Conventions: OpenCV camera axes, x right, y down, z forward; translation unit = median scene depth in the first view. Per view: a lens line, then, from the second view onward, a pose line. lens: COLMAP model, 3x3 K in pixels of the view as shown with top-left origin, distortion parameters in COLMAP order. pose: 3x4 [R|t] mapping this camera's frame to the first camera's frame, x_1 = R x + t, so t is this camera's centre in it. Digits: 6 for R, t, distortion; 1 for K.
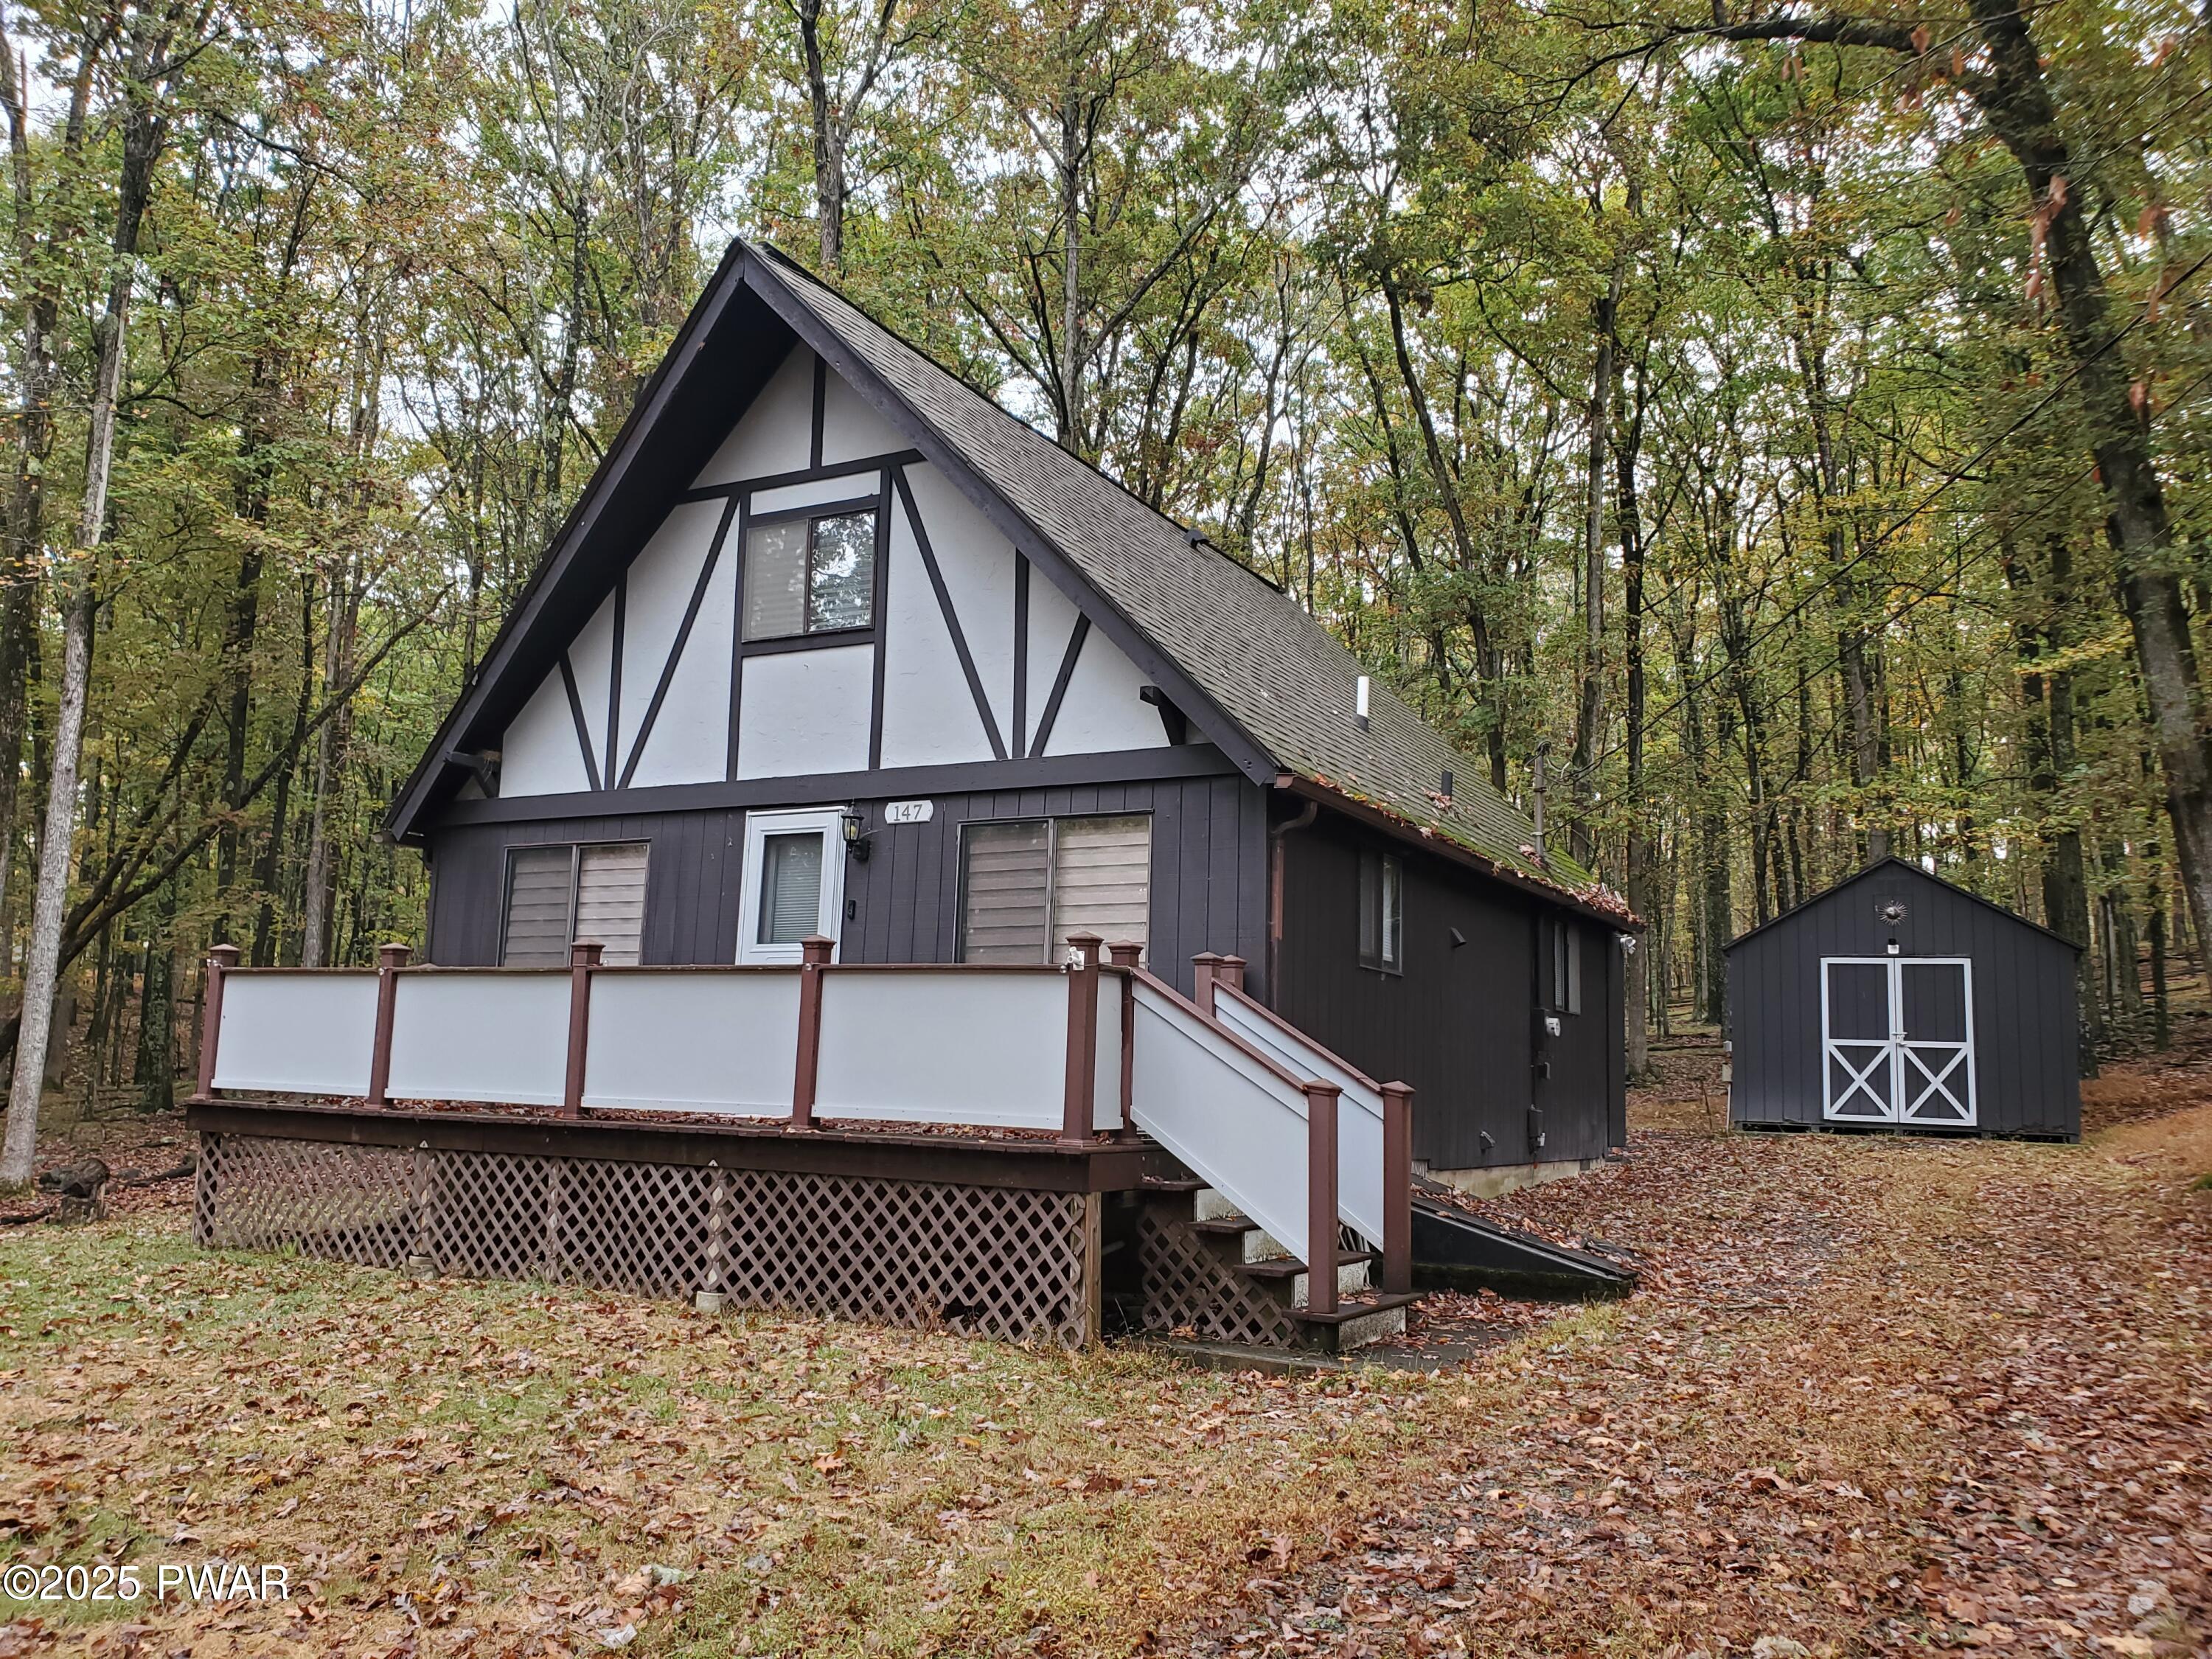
lens RADIAL K [[1677.4, 0, 1103.0], [0, 1677.4, 856.7], [0, 0, 1]] dist [0.030524, 0.003815]
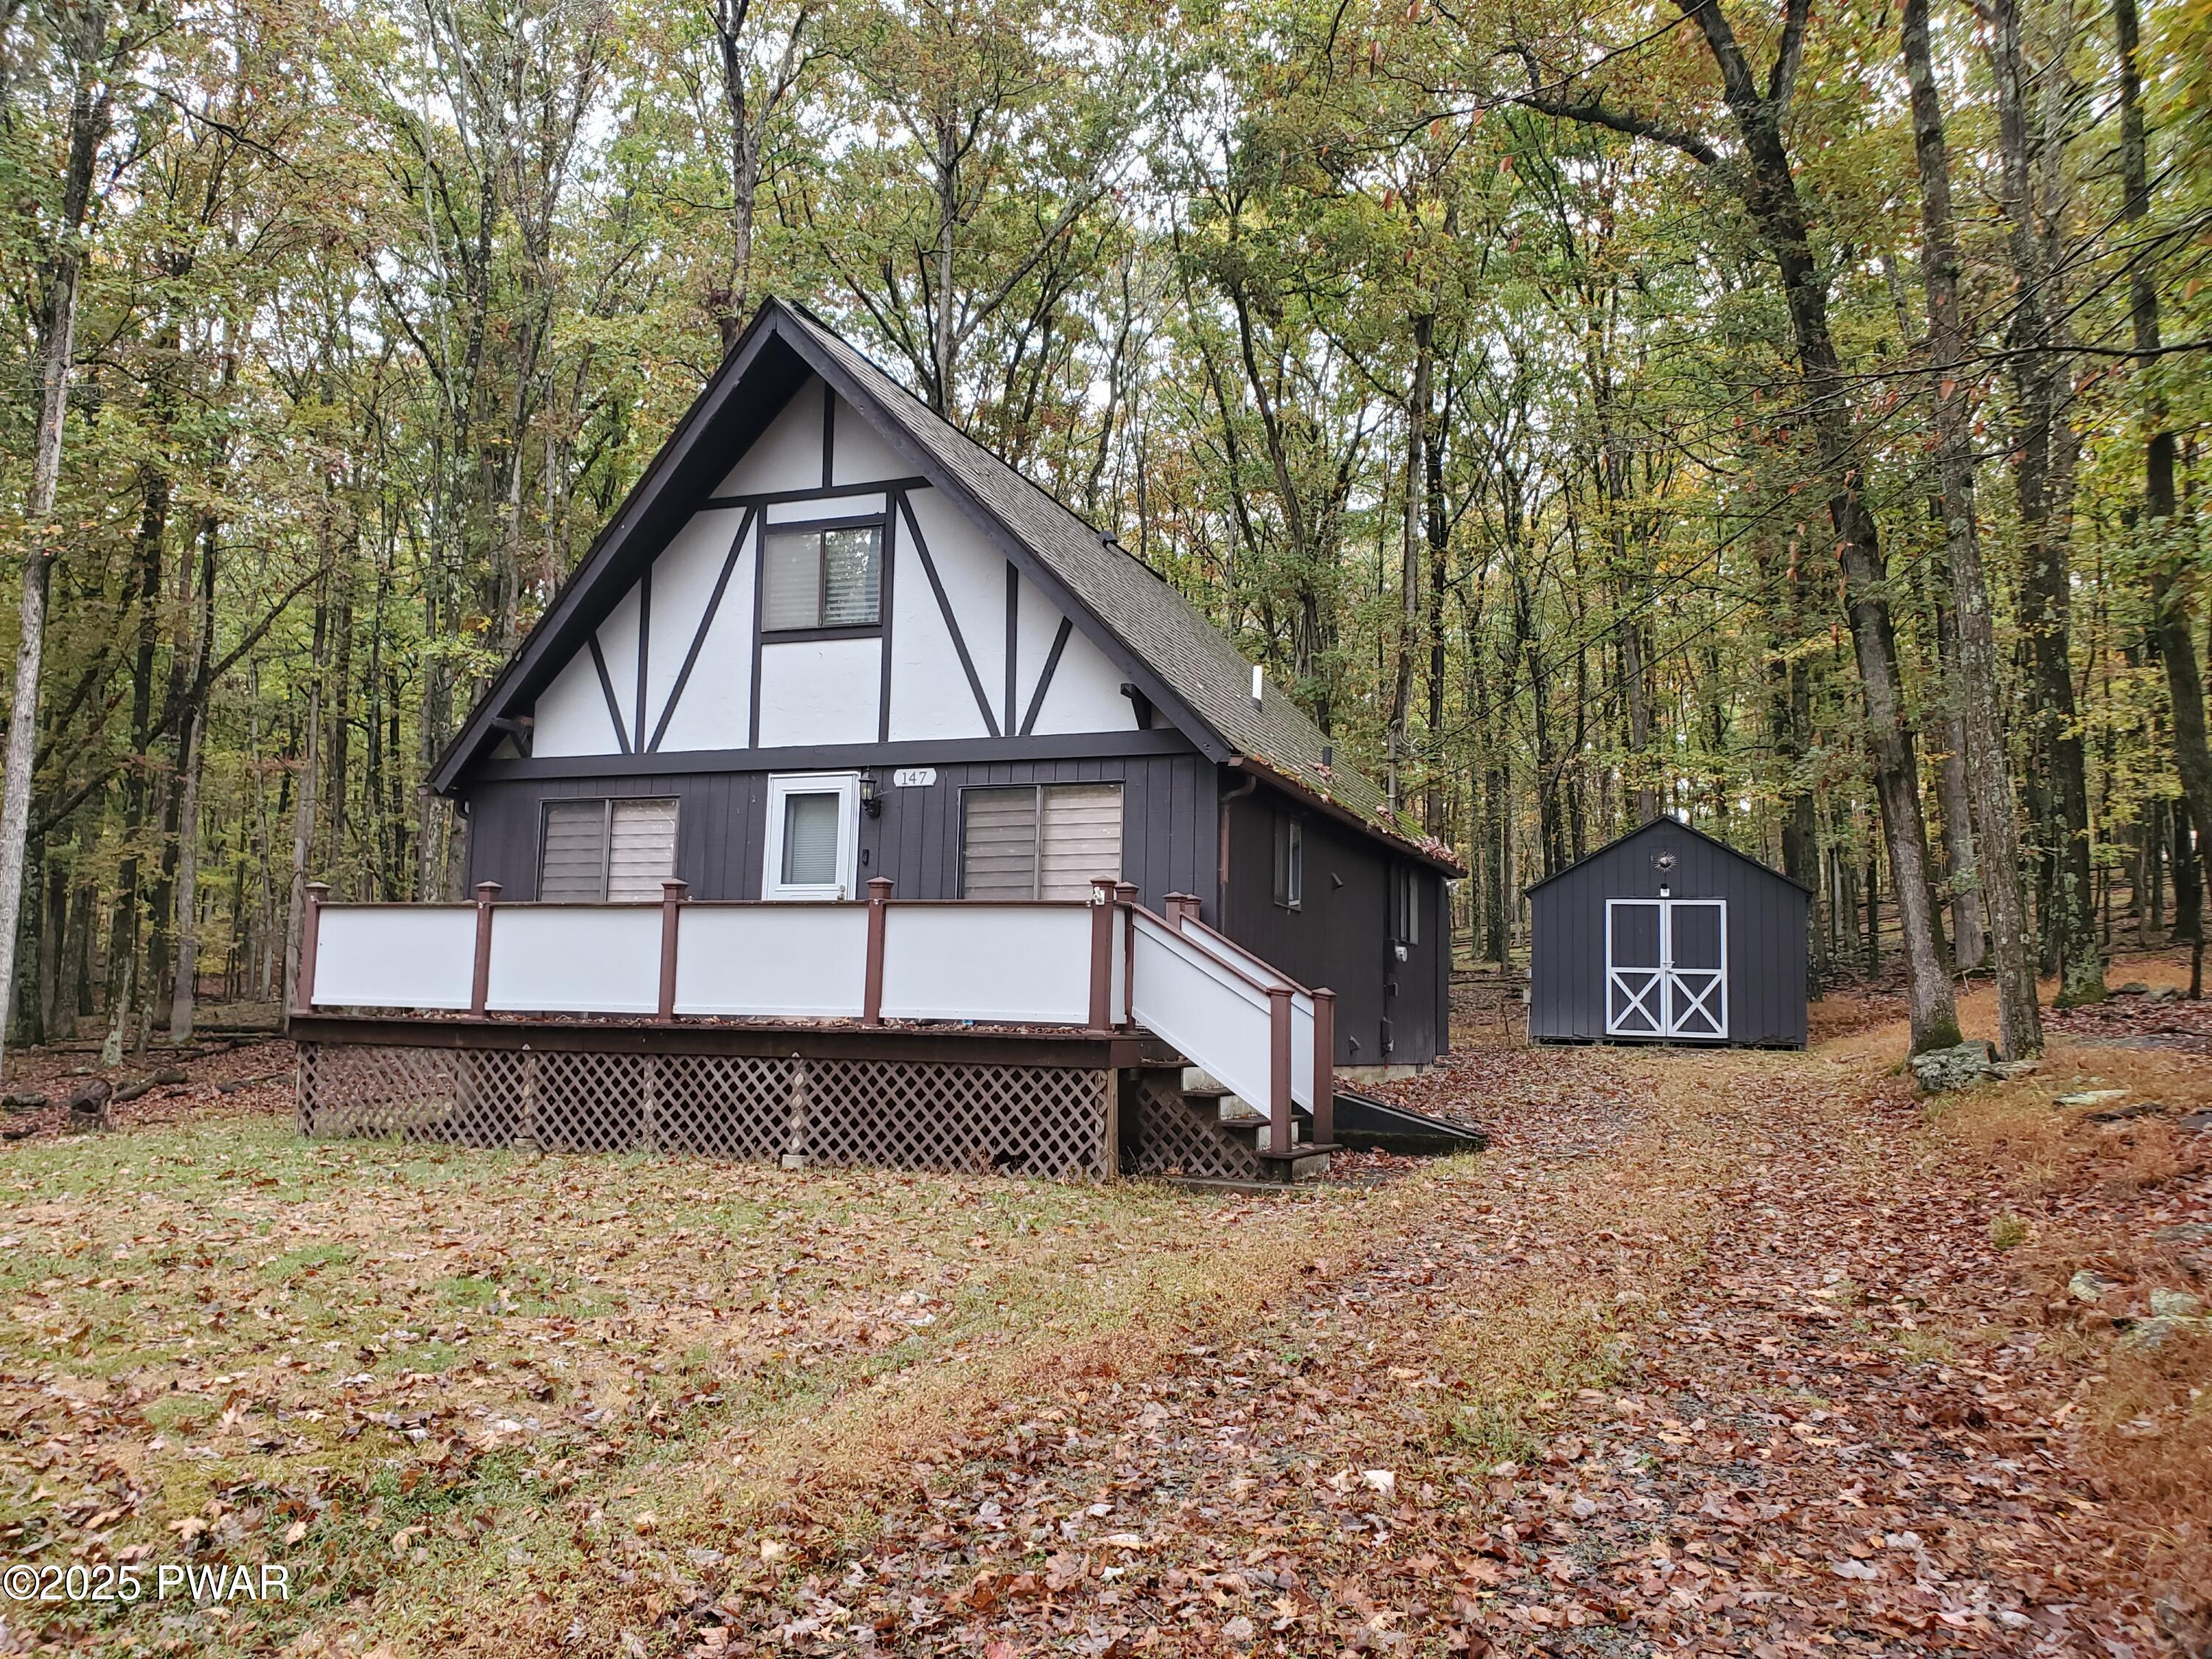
lens RADIAL K [[1665.8, 0, 1102.2], [0, 1665.8, 849.8], [0, 0, 1]] dist [0.128788, -0.212021]
pose [[0.992241, 0.006644, 0.124150, -0.129931], [-0.010219, 0.999551, 0.028182, -0.009216], [-0.123907, -0.029232, 0.991863, -0.231375]]
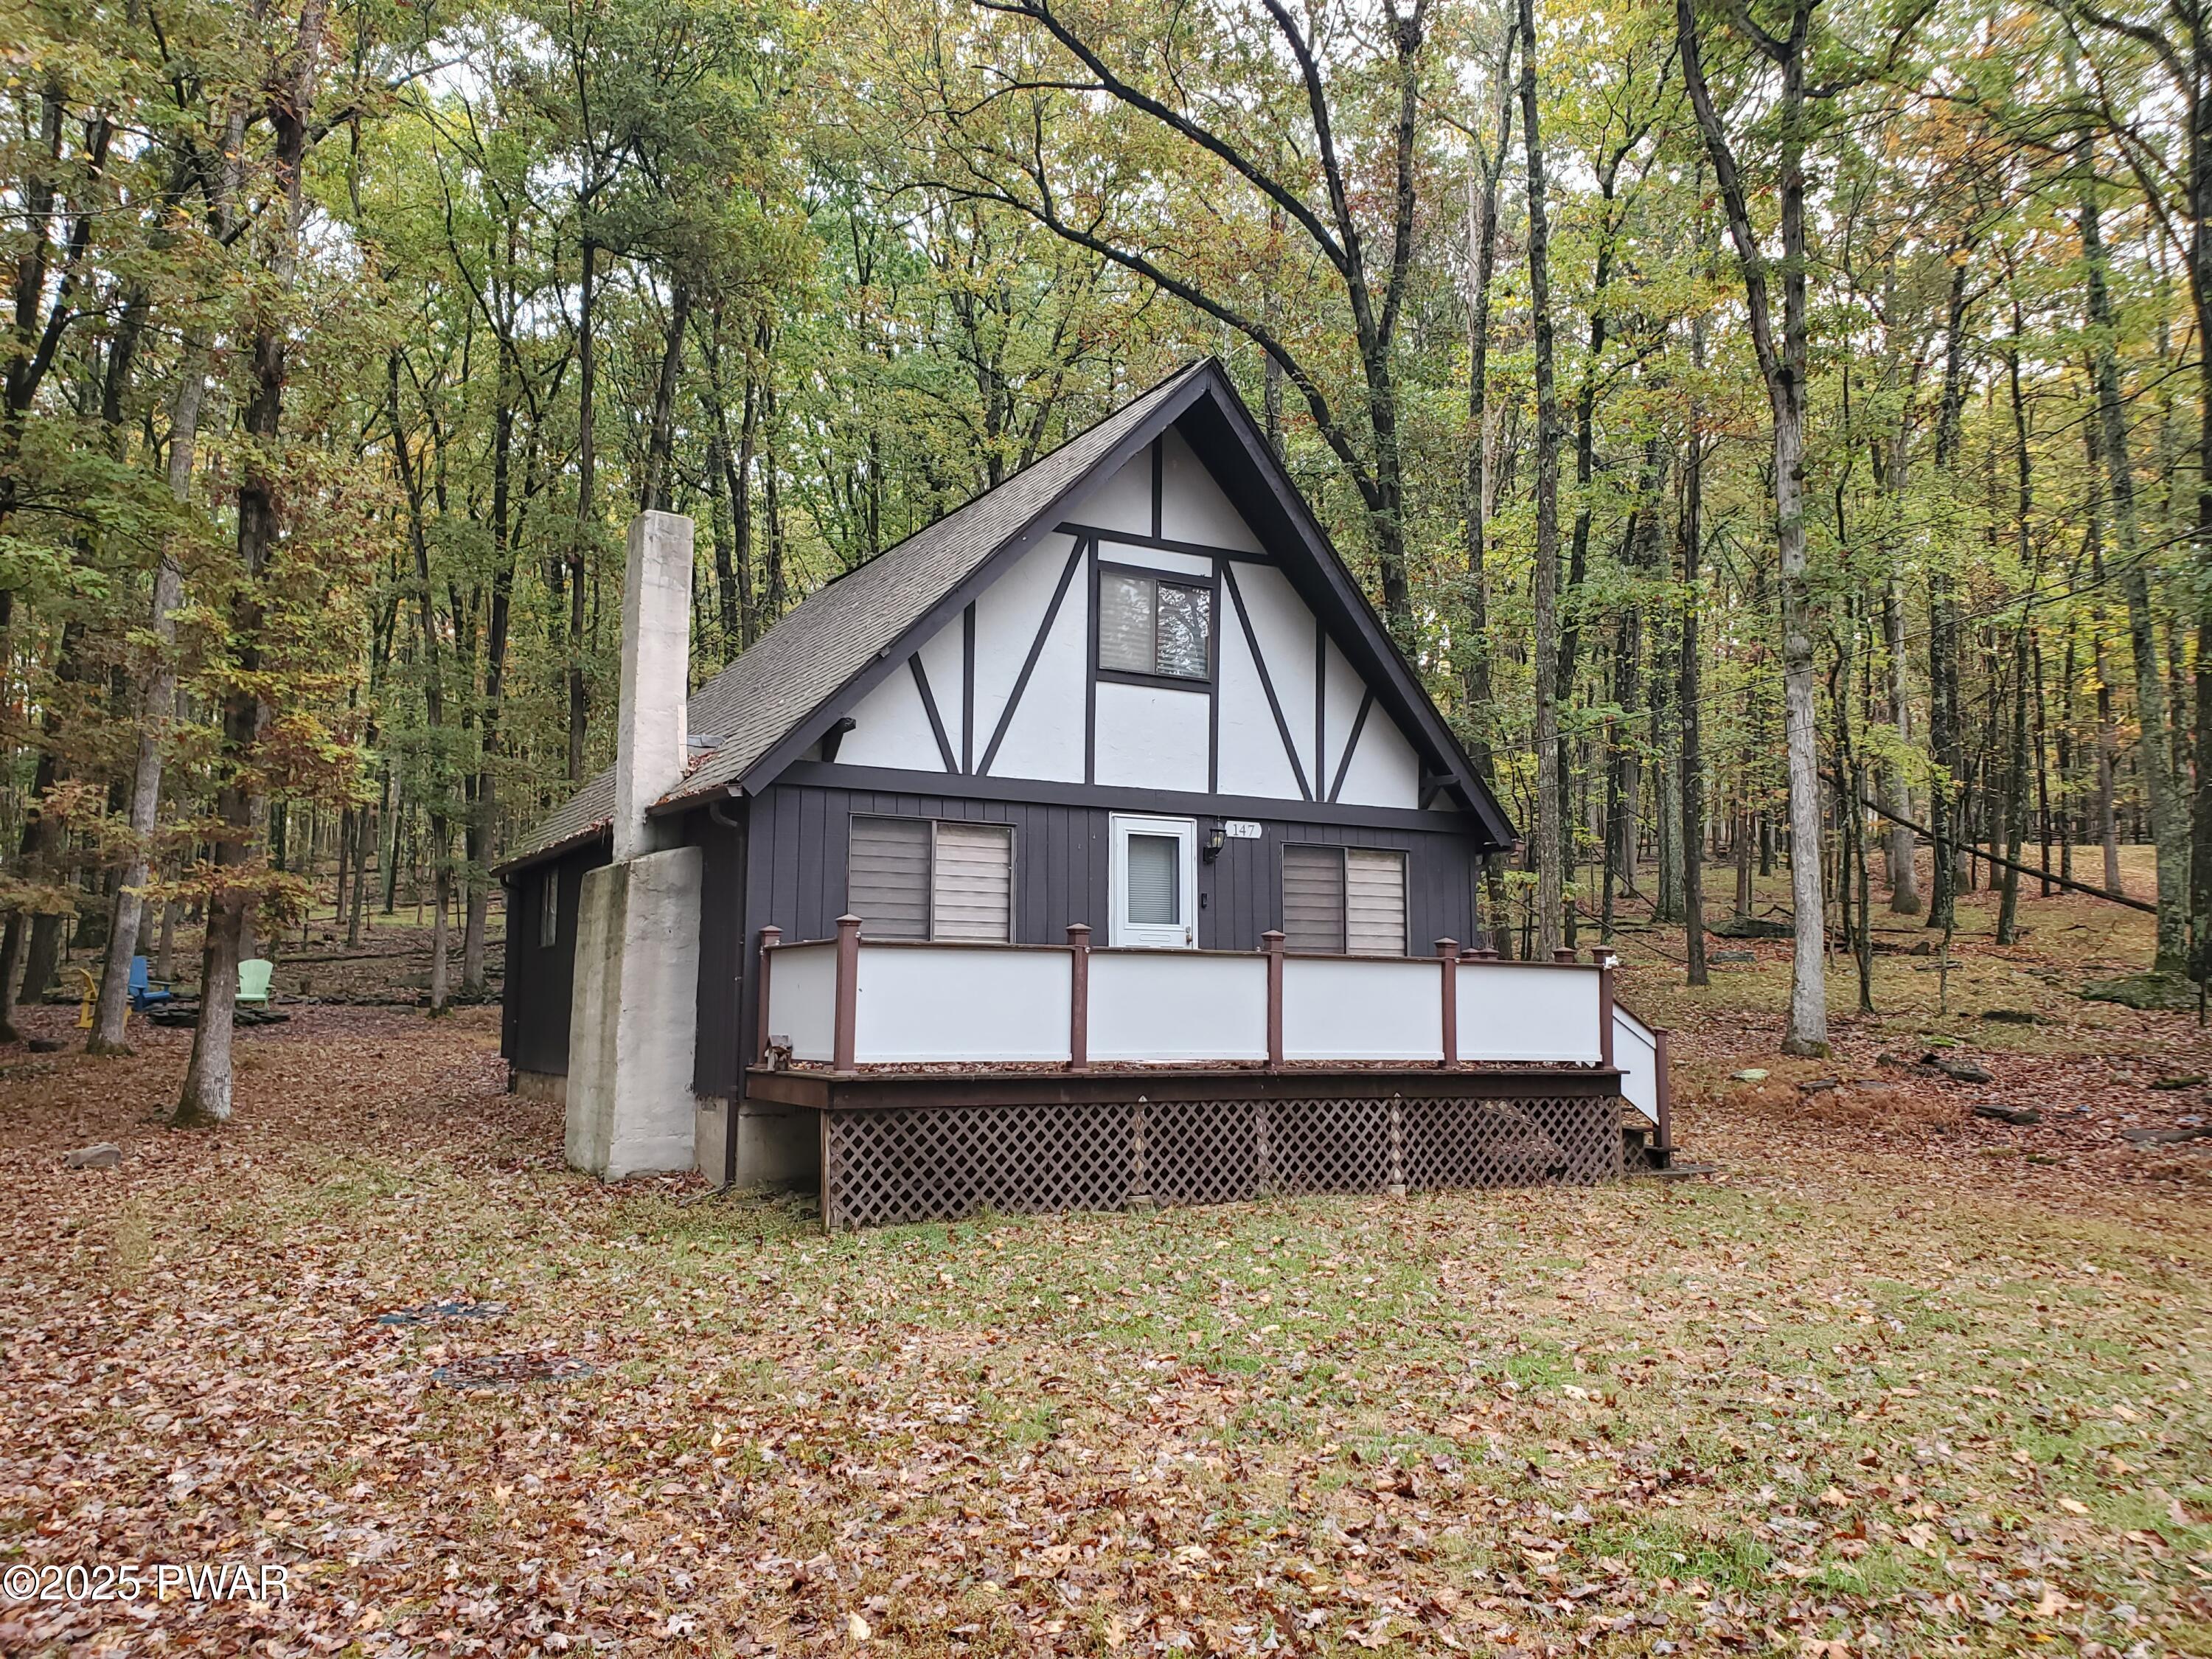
lens RADIAL K [[1681.4, 0, 1106.0], [0, 1681.4, 829.5], [0, 0, 1]] dist [0.124826, 0.000119]
pose [[0.524787, 0.065082, 0.848742, -1.296645], [-0.100680, 0.994820, -0.014031, 0.002922], [-0.845259, -0.078088, 0.528621, 0.379647]]
